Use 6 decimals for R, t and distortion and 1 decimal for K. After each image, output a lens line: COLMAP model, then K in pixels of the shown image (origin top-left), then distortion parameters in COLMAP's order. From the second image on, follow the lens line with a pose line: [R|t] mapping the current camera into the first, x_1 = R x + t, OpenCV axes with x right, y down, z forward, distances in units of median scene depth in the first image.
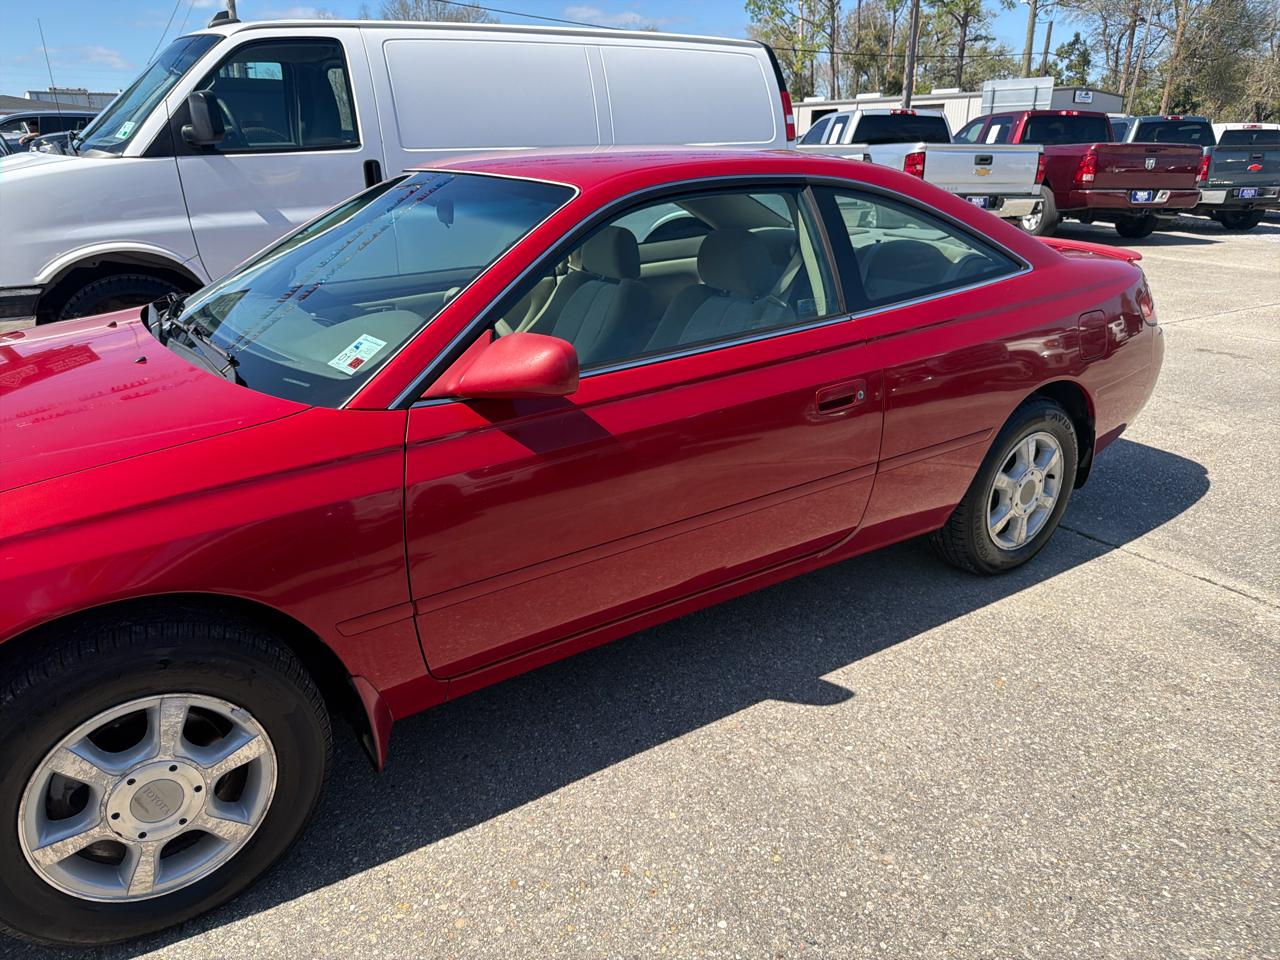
lens RADIAL K [[907.8, 0, 638.9], [0, 907.8, 481.2], [0, 0, 1]] dist [0.010444, -0.020218]
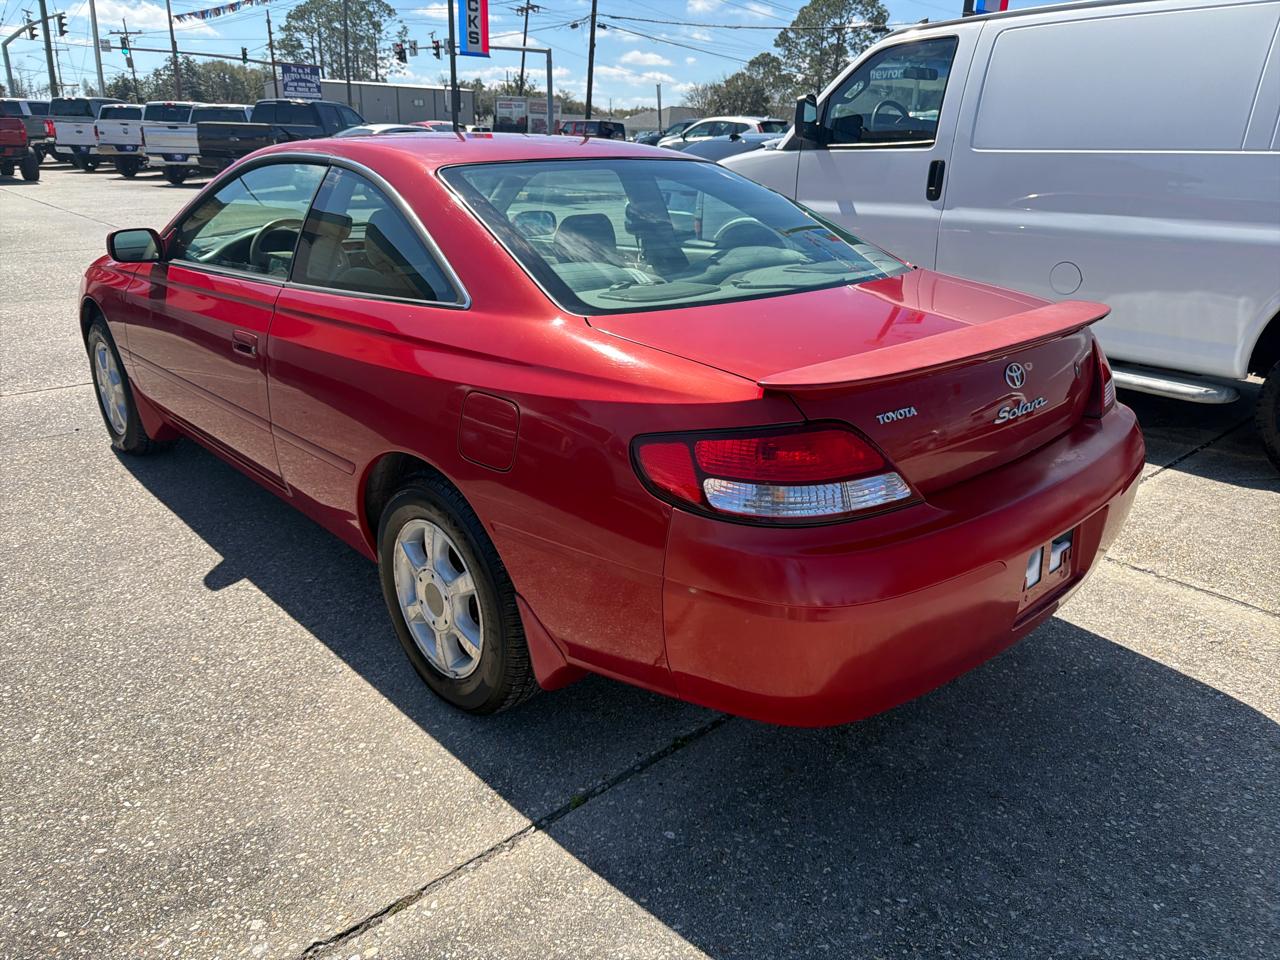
lens RADIAL K [[907.8, 0, 645.1], [0, 907.8, 474.3], [0, 0, 1]] dist [0.010444, -0.020218]
pose [[0.153453, 0.343499, -0.926532, 1.024336], [-0.359153, 0.892900, 0.271547, -0.317668], [0.920577, 0.291097, 0.260387, 0.869072]]
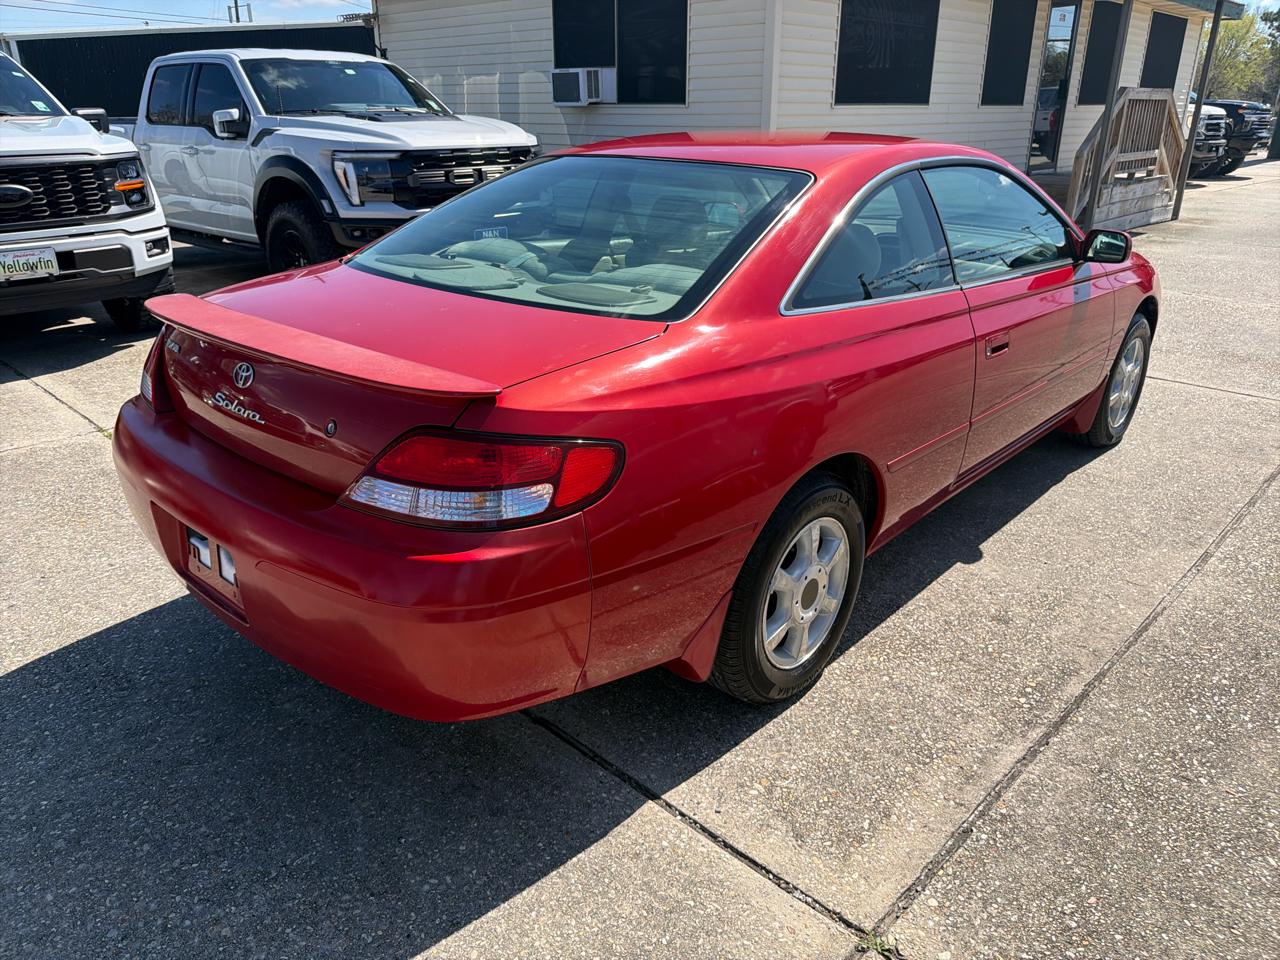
lens RADIAL K [[907.8, 0, 642.5], [0, 907.8, 471.1], [0, 0, 1]] dist [0.010444, -0.020218]
pose [[-0.973014, 0.078077, -0.217135, 0.375865], [-0.088141, 0.743893, 0.662461, -0.672317], [0.213249, 0.663722, -0.716936, 1.748510]]
